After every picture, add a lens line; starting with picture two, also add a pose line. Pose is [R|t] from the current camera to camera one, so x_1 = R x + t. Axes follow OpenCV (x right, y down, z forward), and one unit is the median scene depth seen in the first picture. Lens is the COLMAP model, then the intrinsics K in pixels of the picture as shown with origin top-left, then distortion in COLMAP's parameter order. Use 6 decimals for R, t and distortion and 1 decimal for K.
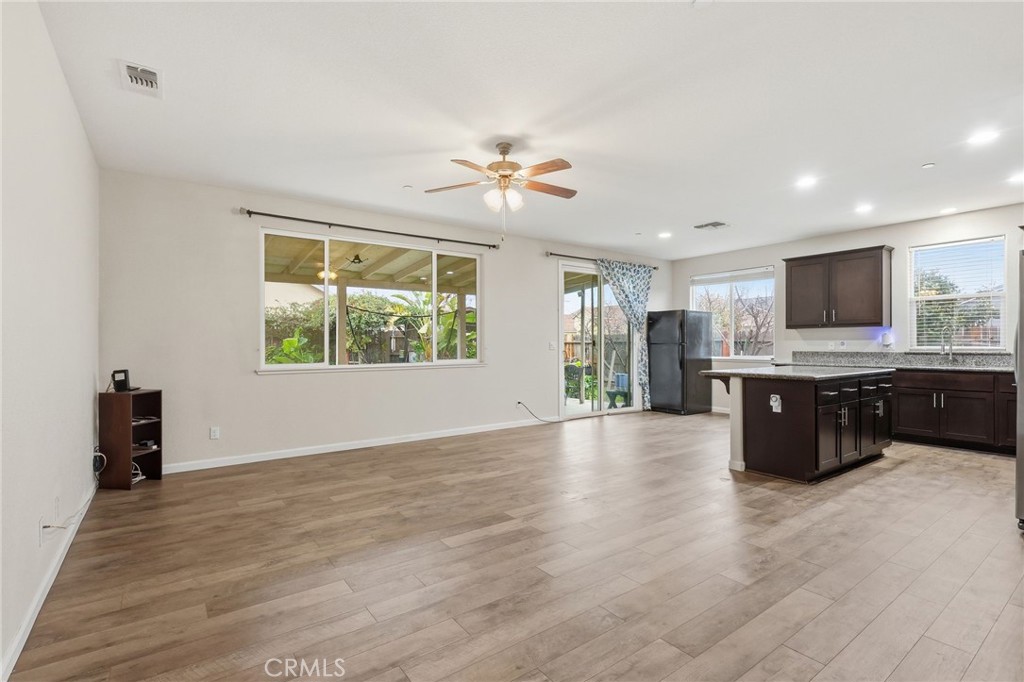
lens RADIAL K [[481.8, 0, 513.9], [0, 481.8, 342.8], [0, 0, 1]] dist [0.000079, 0.000455]
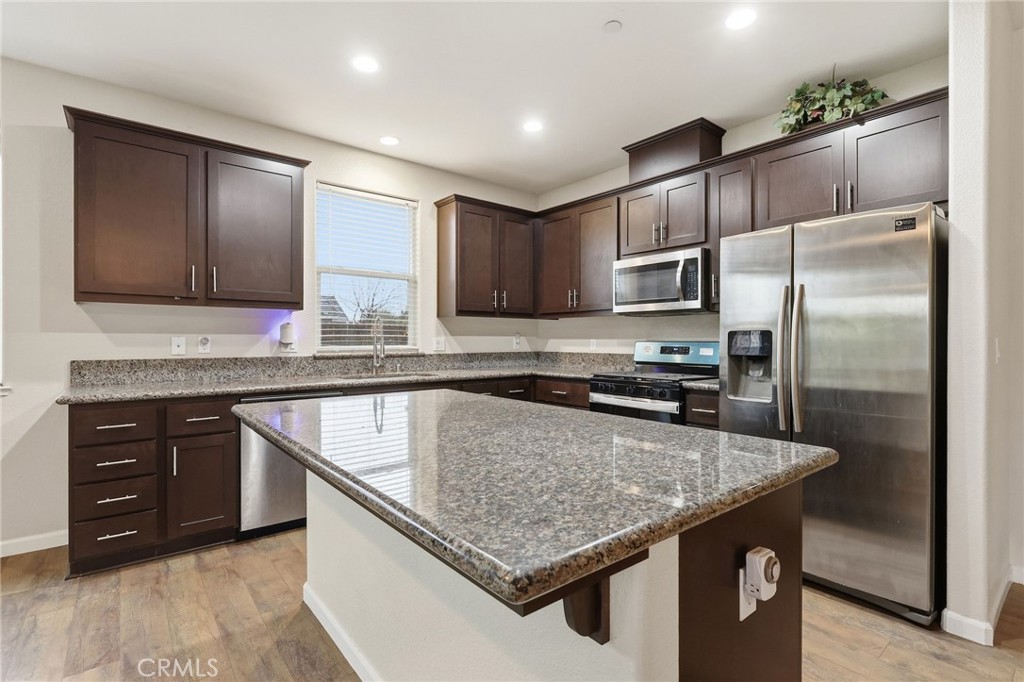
lens RADIAL K [[481.8, 0, 513.9], [0, 481.8, 342.8], [0, 0, 1]] dist [0.000079, 0.000455]
pose [[-0.045223, -0.001552, 0.998976, 0.214225], [-0.005809, 0.999982, 0.001291, 0.001104], [-0.998960, -0.005745, -0.045231, 0.800276]]
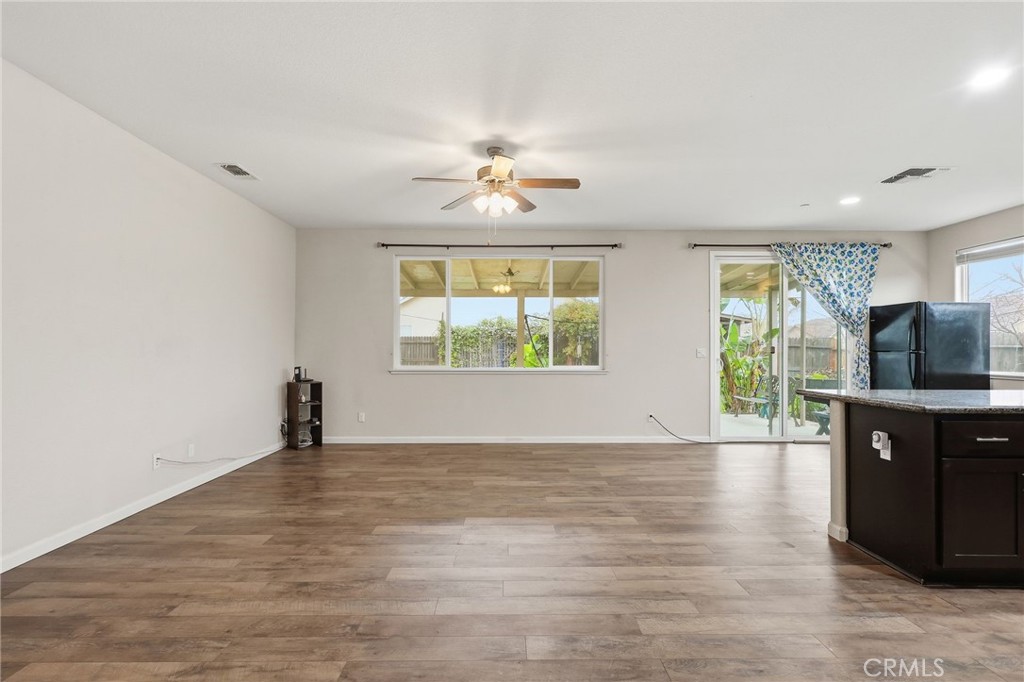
lens RADIAL K [[479.6, 0, 507.2], [0, 479.6, 345.9], [0, 0, 1]] dist [-0.000060, 0.000556]
pose [[0.809366, -0.000625, -0.587304, 0.360793], [-0.003131, 0.999981, -0.005380, -0.000554], [0.587296, 0.006193, 0.809348, 0.136362]]
